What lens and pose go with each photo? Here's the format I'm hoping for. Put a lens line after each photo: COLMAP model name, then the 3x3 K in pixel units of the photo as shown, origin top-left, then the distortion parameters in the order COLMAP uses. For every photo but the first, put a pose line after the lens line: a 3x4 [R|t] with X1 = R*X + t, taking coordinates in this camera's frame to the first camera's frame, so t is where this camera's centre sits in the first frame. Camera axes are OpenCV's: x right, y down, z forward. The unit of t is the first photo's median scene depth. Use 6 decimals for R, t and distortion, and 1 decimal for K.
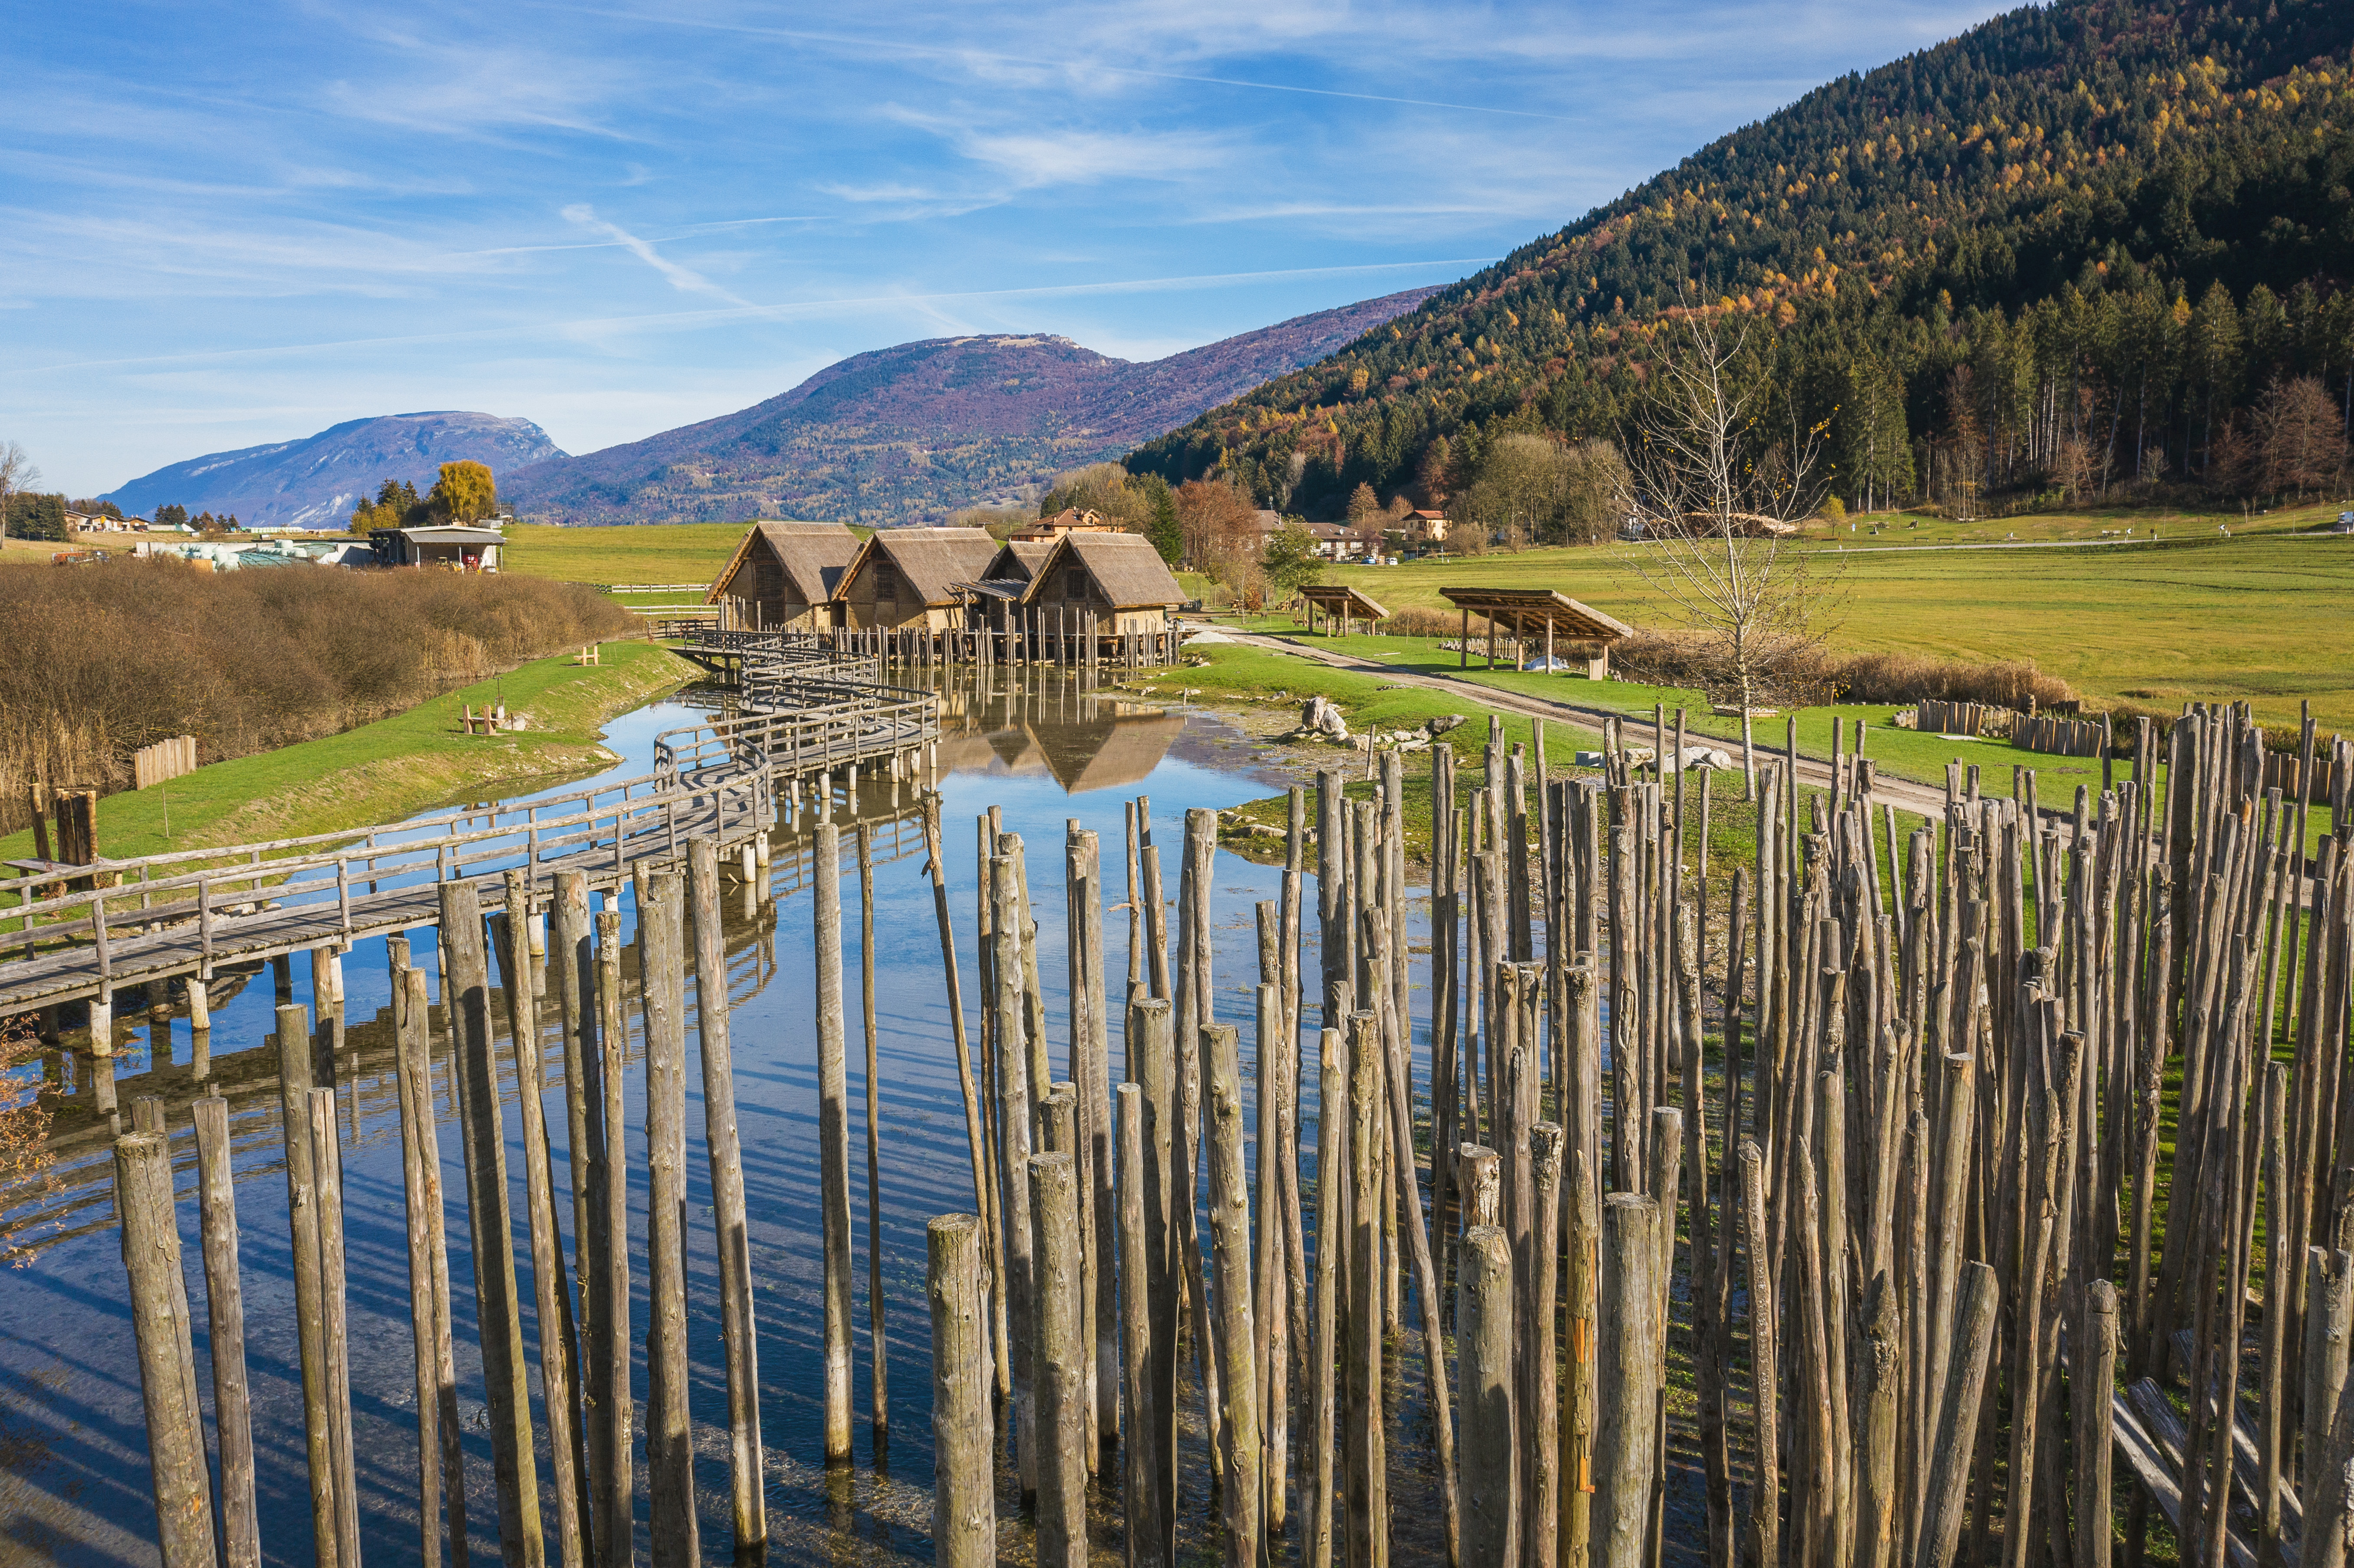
lens RADIAL K [[1839.7, 0, 1173.1], [0, 1839.7, 783.4], [0, 0, 1]] dist [0.002073, 0.001931]
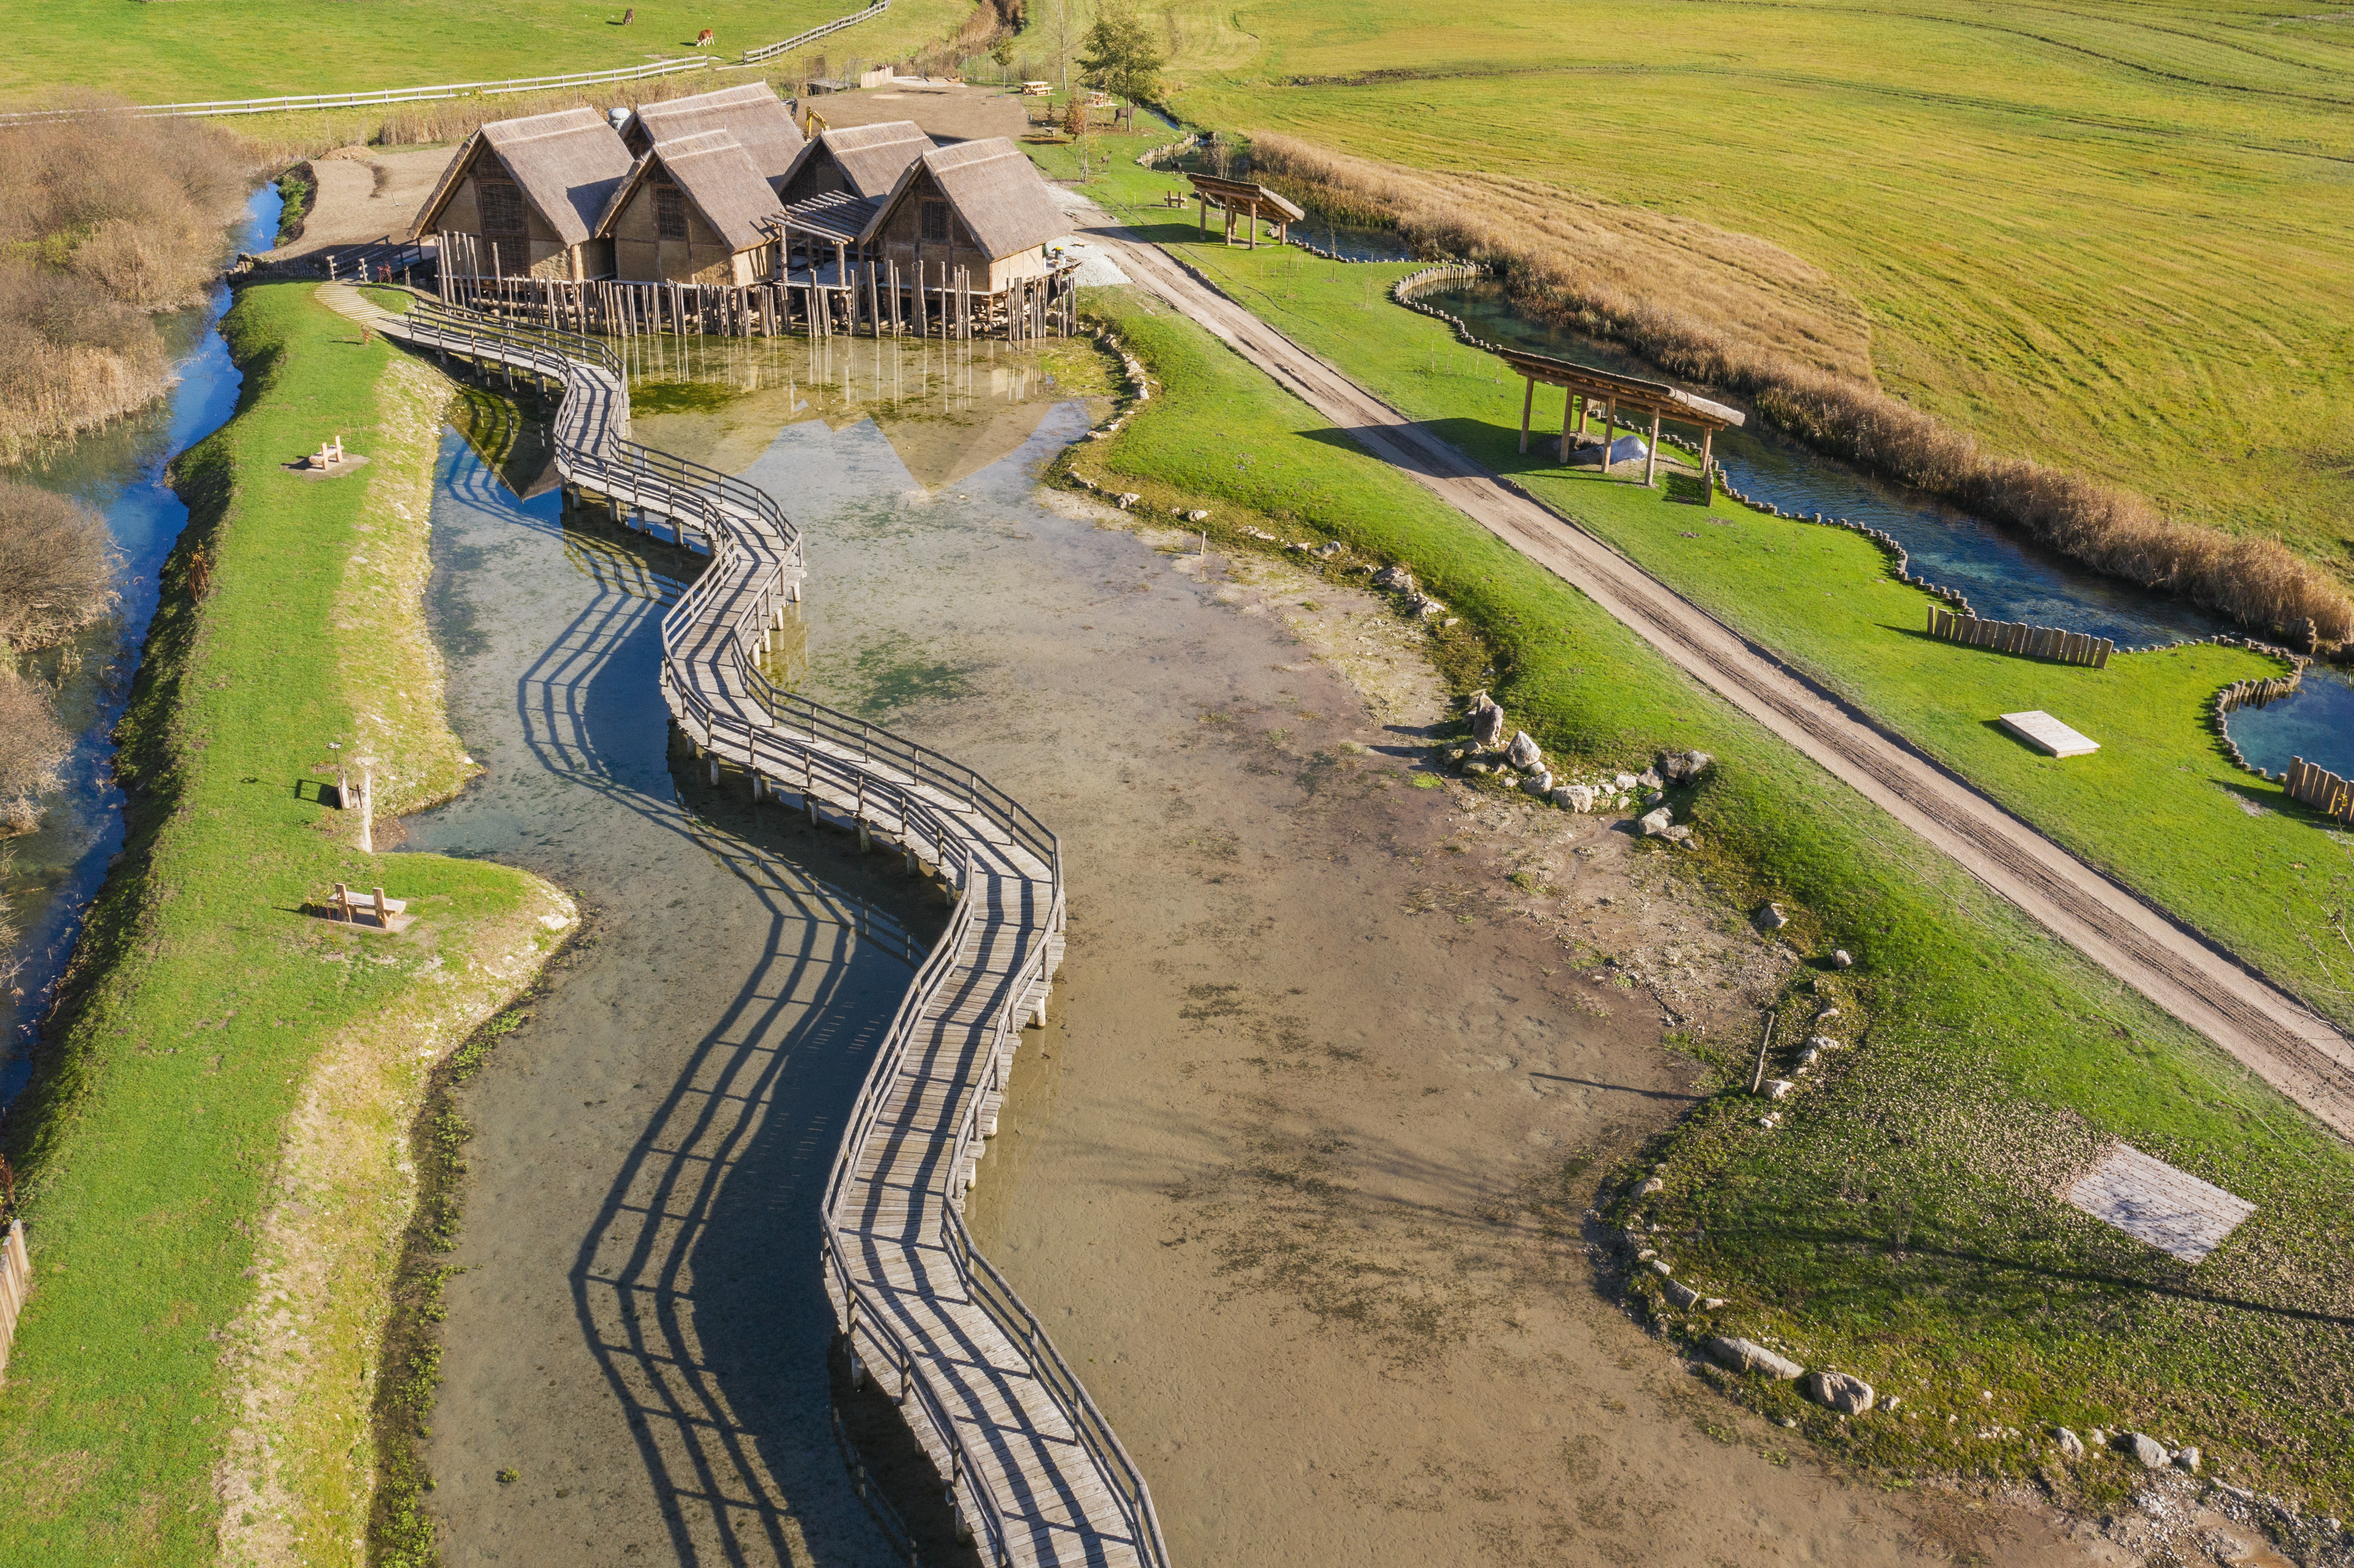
lens RADIAL K [[2006.6, 0, 1181.0], [0, 2006.6, 786.2], [0, 0, 1]] dist [0.005993, 0.000185]
pose [[0.983975, -0.053166, 0.170197, -0.103230], [-0.005454, 0.945091, 0.326761, -0.154661], [-0.178224, -0.322453, 0.929656, 0.142447]]
